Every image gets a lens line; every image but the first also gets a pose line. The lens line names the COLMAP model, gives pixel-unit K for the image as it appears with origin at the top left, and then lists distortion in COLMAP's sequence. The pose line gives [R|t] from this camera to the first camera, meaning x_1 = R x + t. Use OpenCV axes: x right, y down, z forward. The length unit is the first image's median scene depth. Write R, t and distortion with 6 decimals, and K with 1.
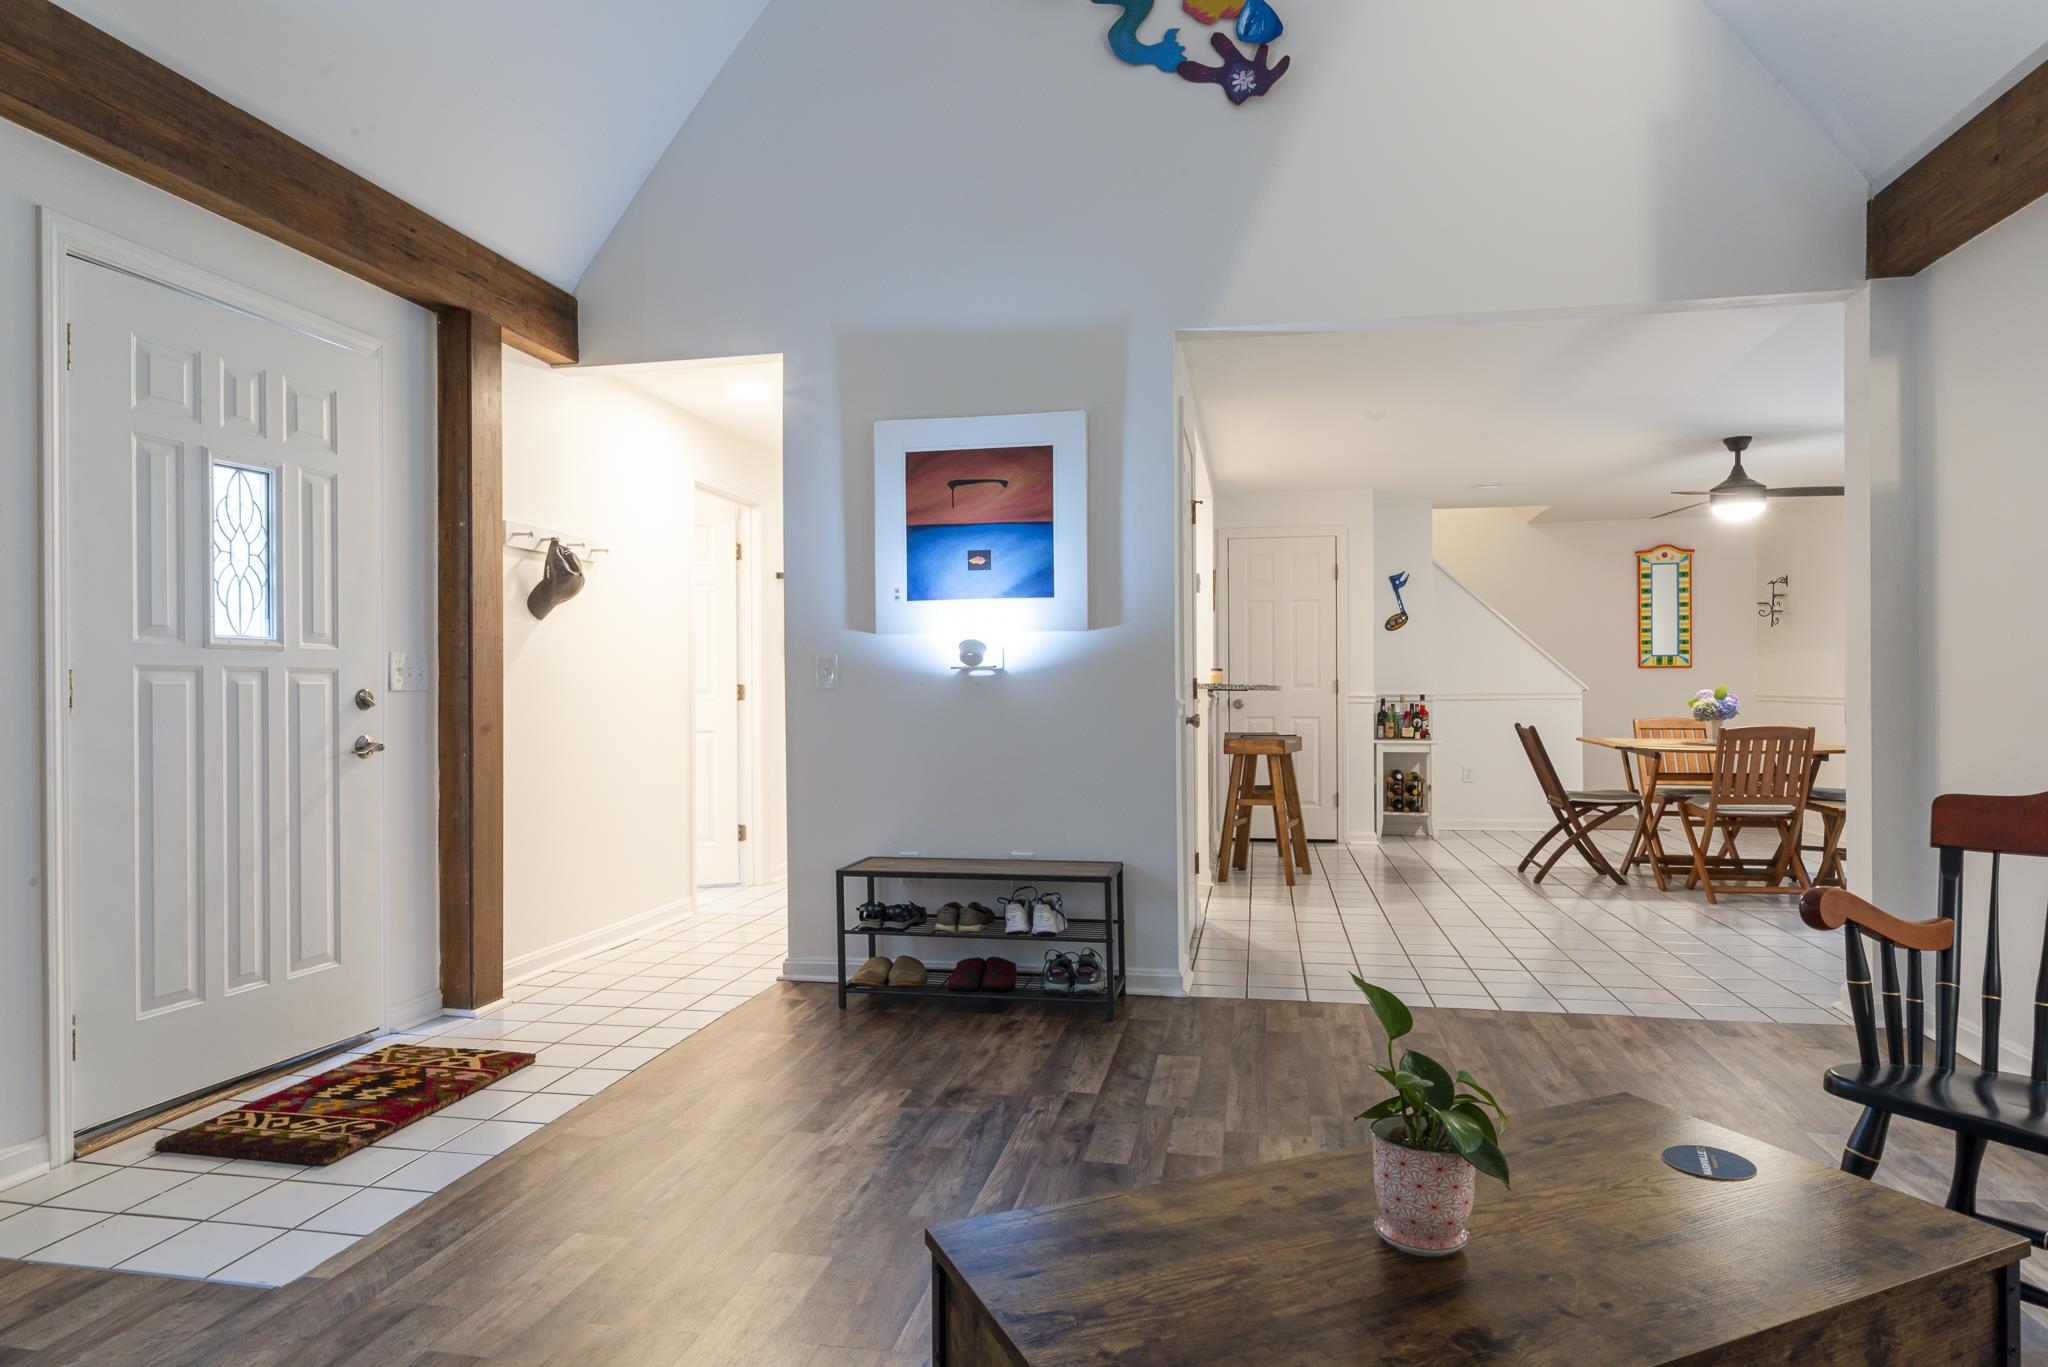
lens RADIAL K [[1200.6, 0, 1024.0], [0, 1200.6, 683.5], [0, 0, 1]] dist [-0.001834, 0.003280]
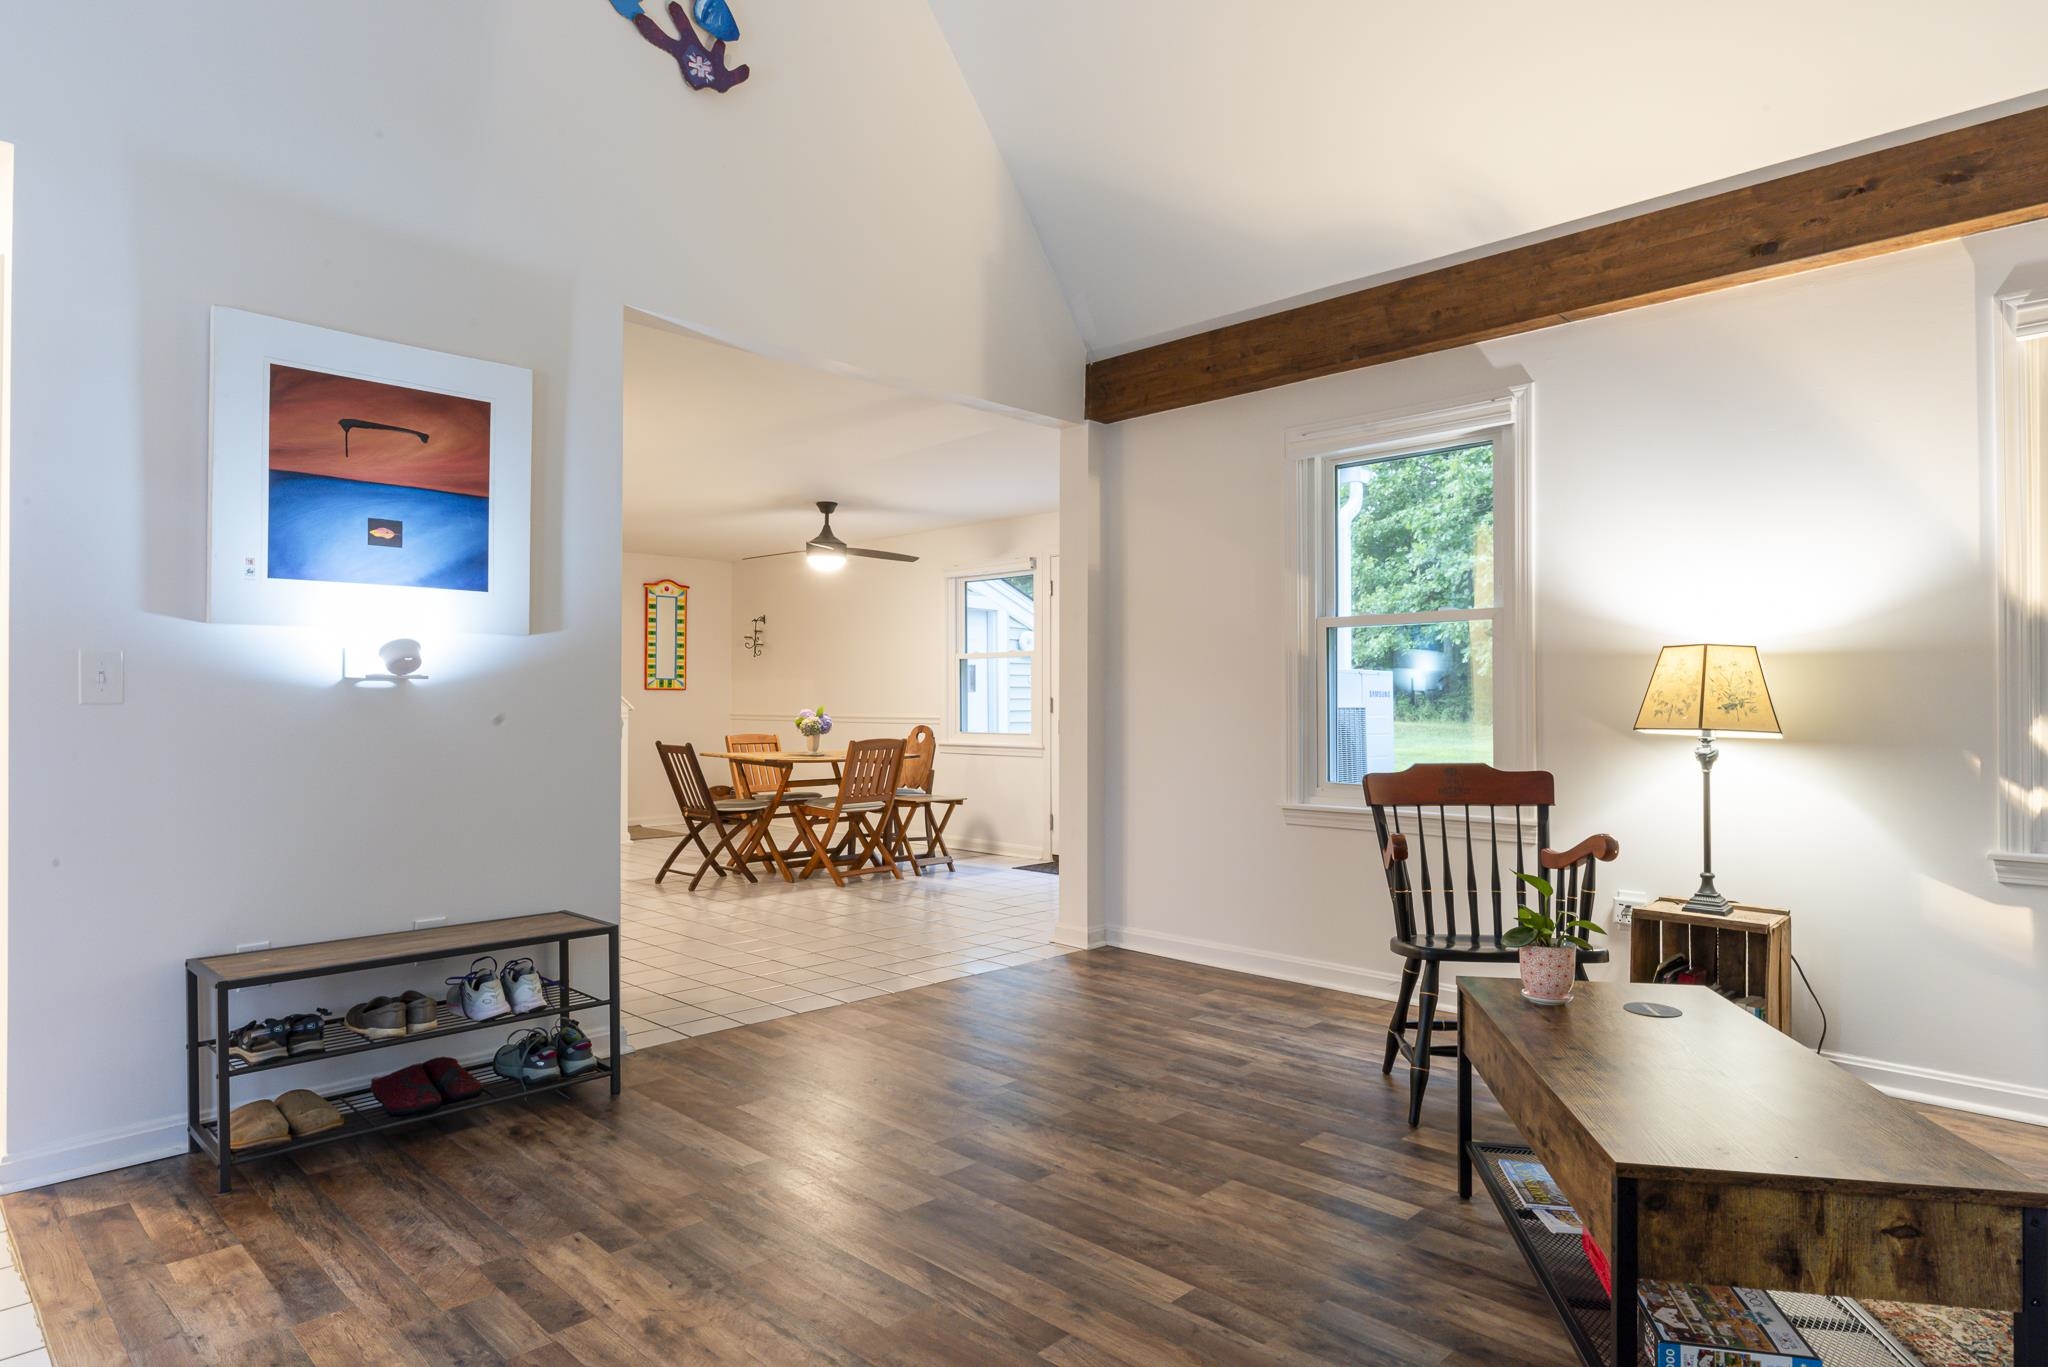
lens RADIAL K [[1176.1, 0, 1024.0], [0, 1176.1, 683.5], [0, 0, 1]] dist [0.007633, 0.000160]
pose [[0.547843, 0.021025, 0.836317, -0.433209], [-0.006428, 0.999760, -0.020923, 0.003763], [-0.836556, 0.006086, 0.547847, 0.267770]]
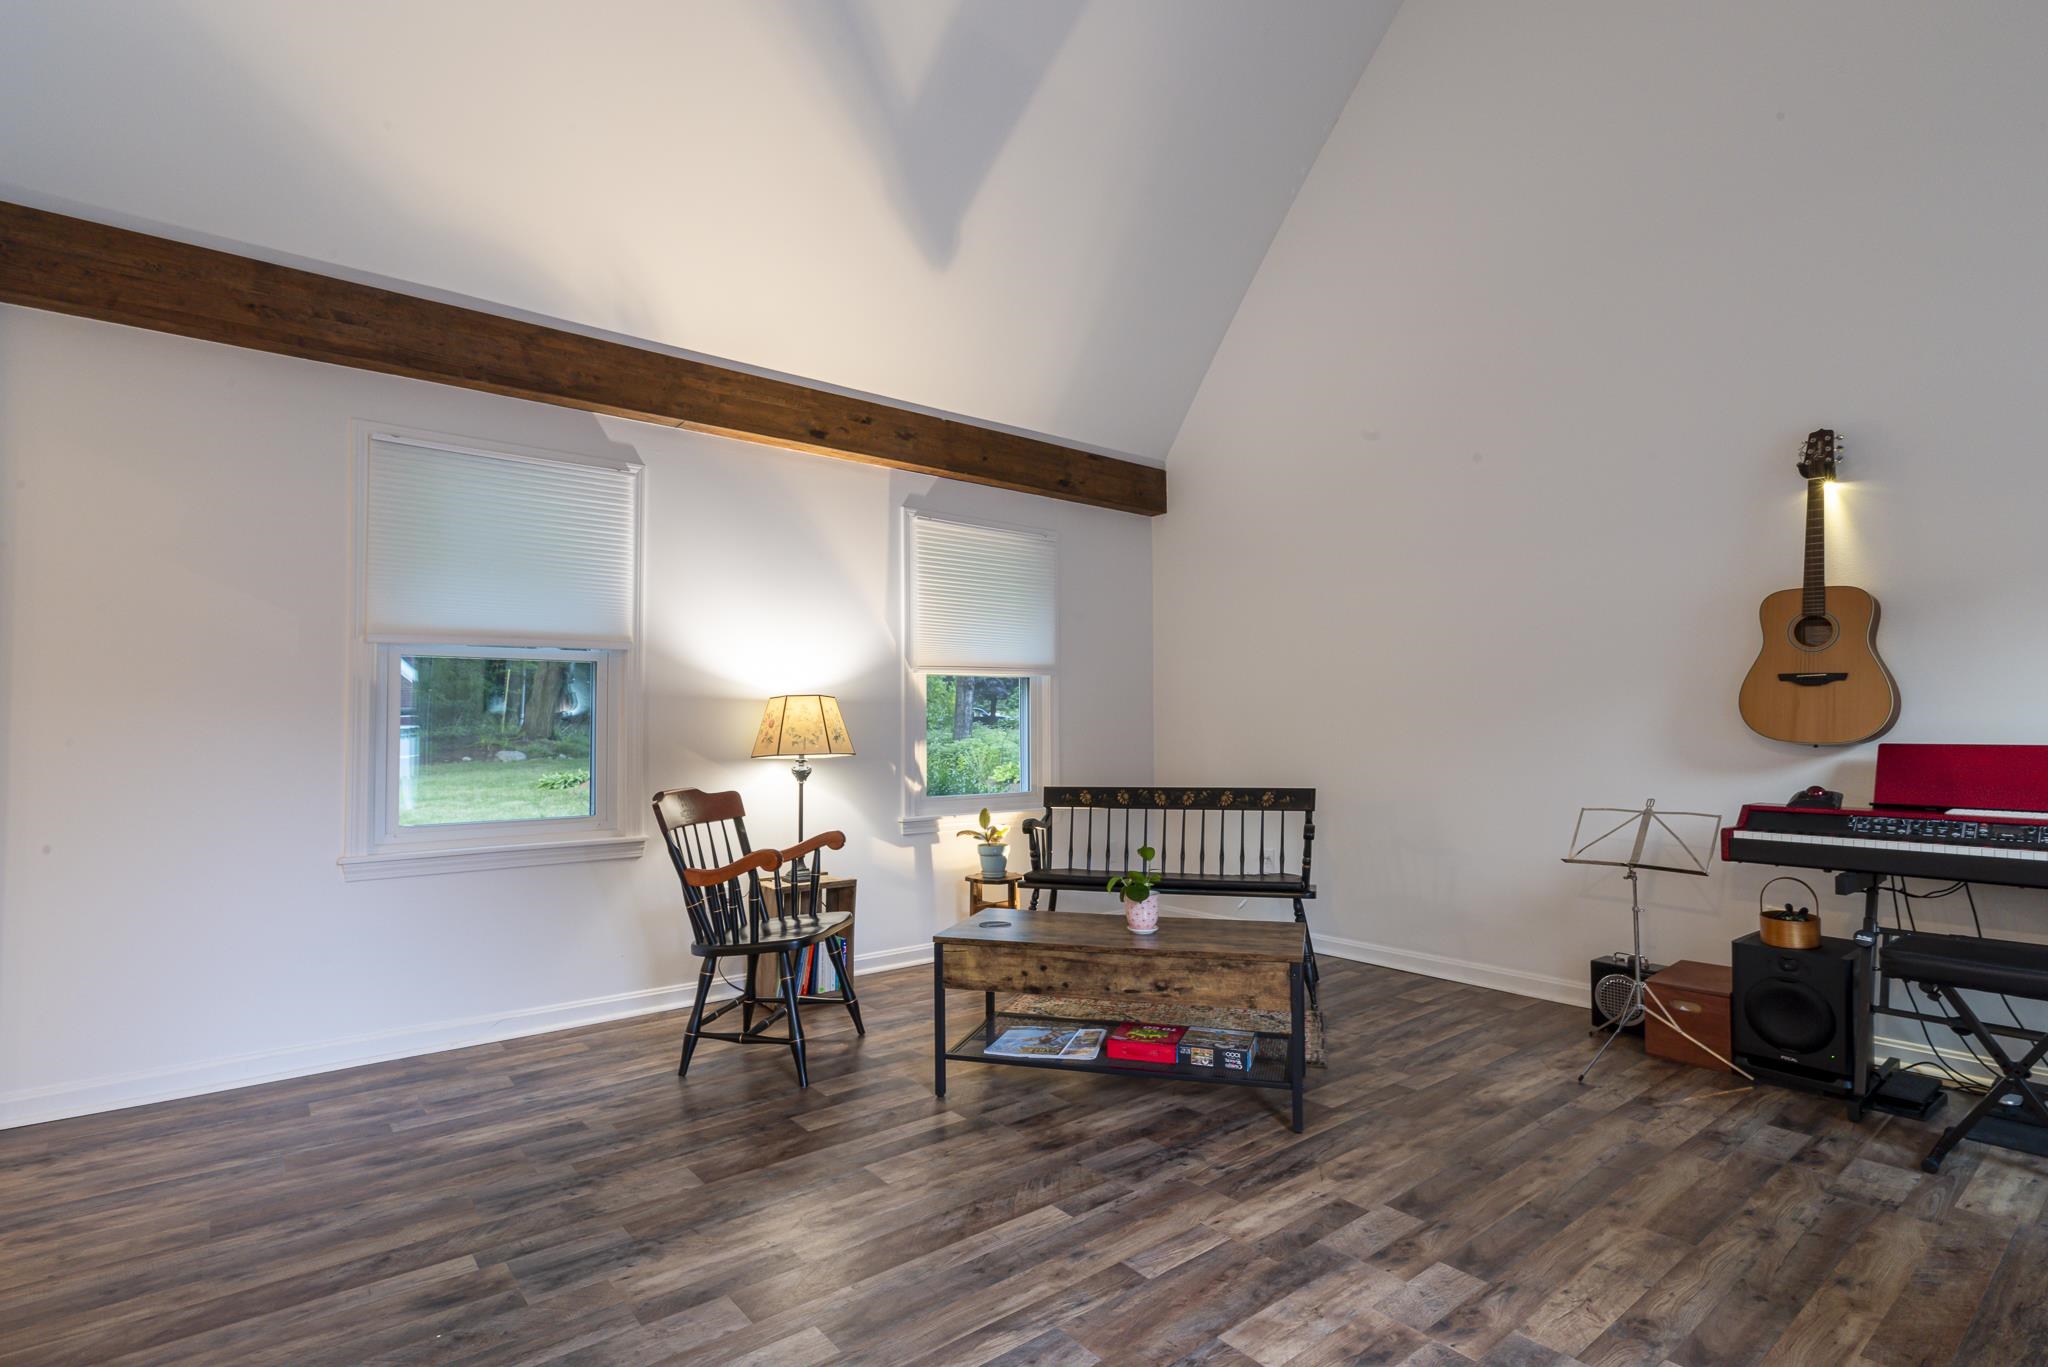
lens RADIAL K [[1012.5, 0, 1024.0], [0, 1012.5, 683.5], [0, 0, 1]] dist [-0.000547, -0.000182]
pose [[-0.772581, 0.039918, 0.633661, -0.305985], [0.008845, 0.998601, -0.052124, 0.000449], [-0.634855, -0.034665, -0.771853, 0.936775]]
